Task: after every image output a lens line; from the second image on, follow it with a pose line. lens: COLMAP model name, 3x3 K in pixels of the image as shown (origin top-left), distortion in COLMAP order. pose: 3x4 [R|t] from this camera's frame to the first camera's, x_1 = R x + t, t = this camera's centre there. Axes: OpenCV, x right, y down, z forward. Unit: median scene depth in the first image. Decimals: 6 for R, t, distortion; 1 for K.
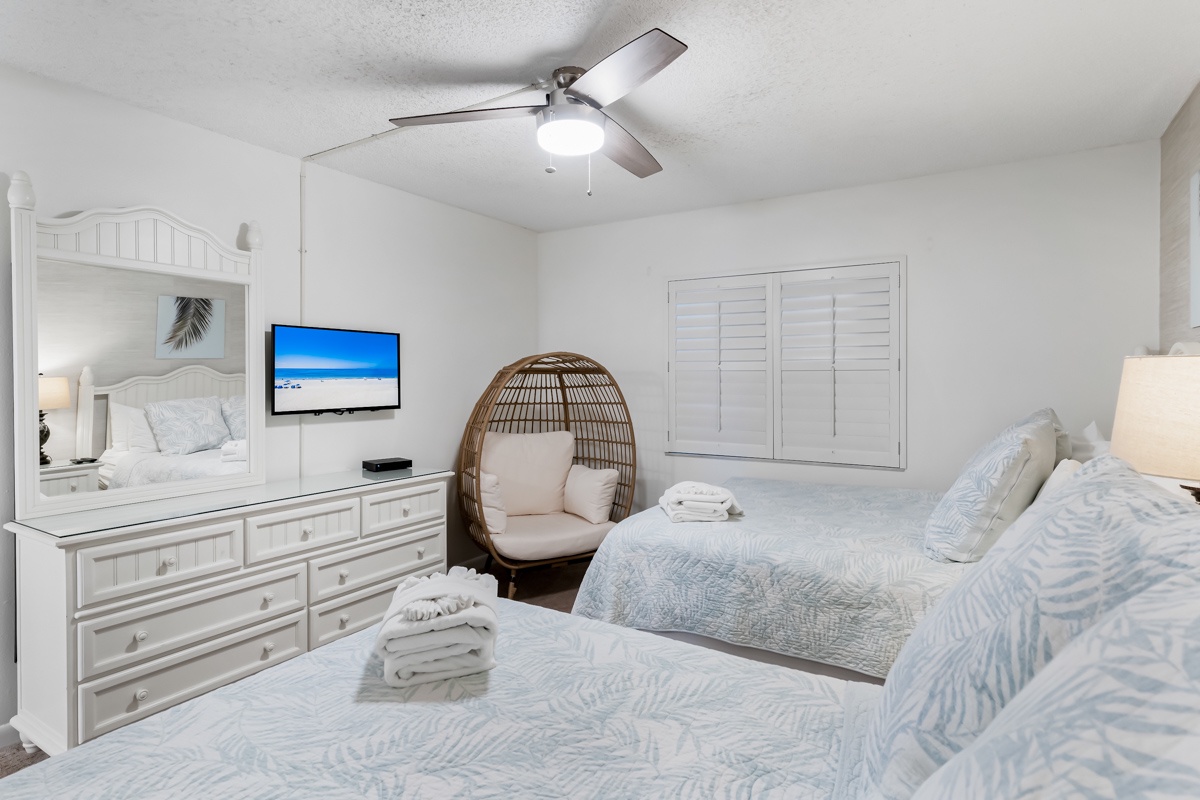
lens RADIAL K [[622.9, 0, 605.7], [0, 622.9, 393.2], [0, 0, 1]] dist [-0.002098, 0.000435]
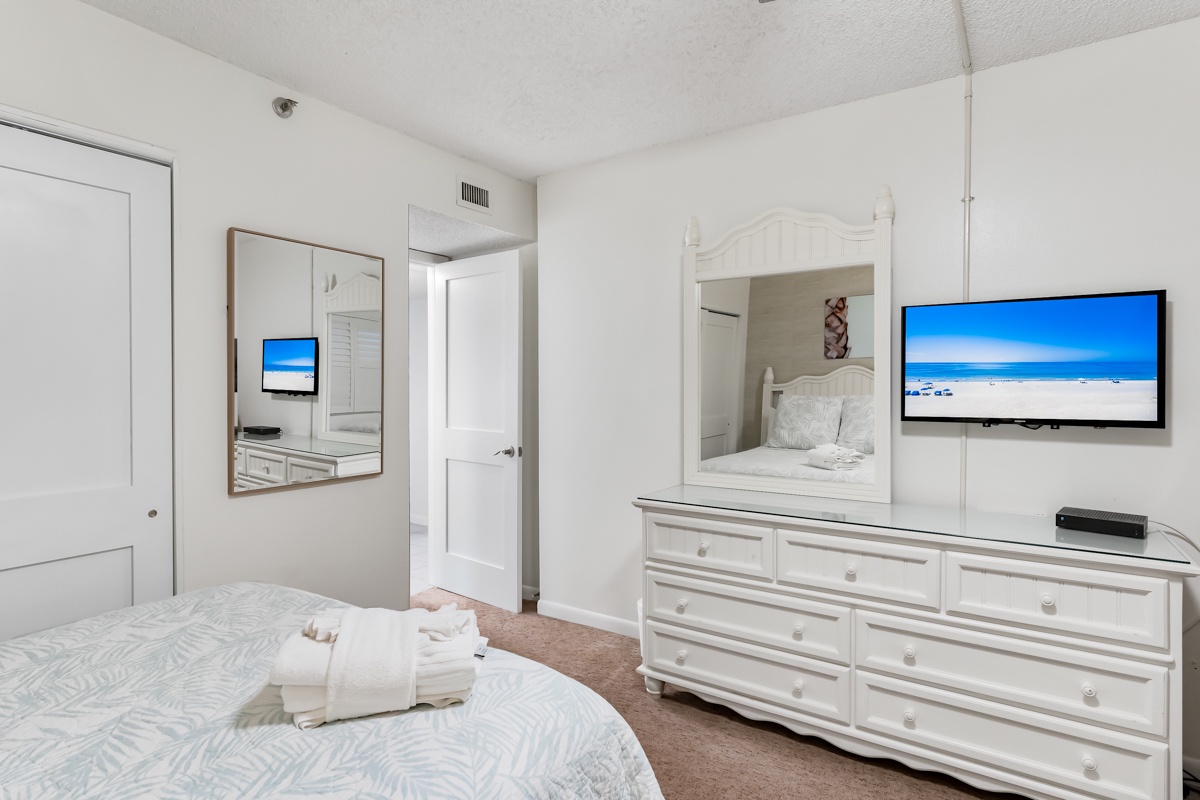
lens RADIAL K [[622.9, 0, 605.7], [0, 622.9, 393.2], [0, 0, 1]] dist [-0.002098, 0.000435]
pose [[-0.022879, 0.015794, -0.999613, 0.303907], [-0.026257, 0.999521, 0.016394, -0.003024], [0.999393, 0.026622, -0.022453, 0.713618]]
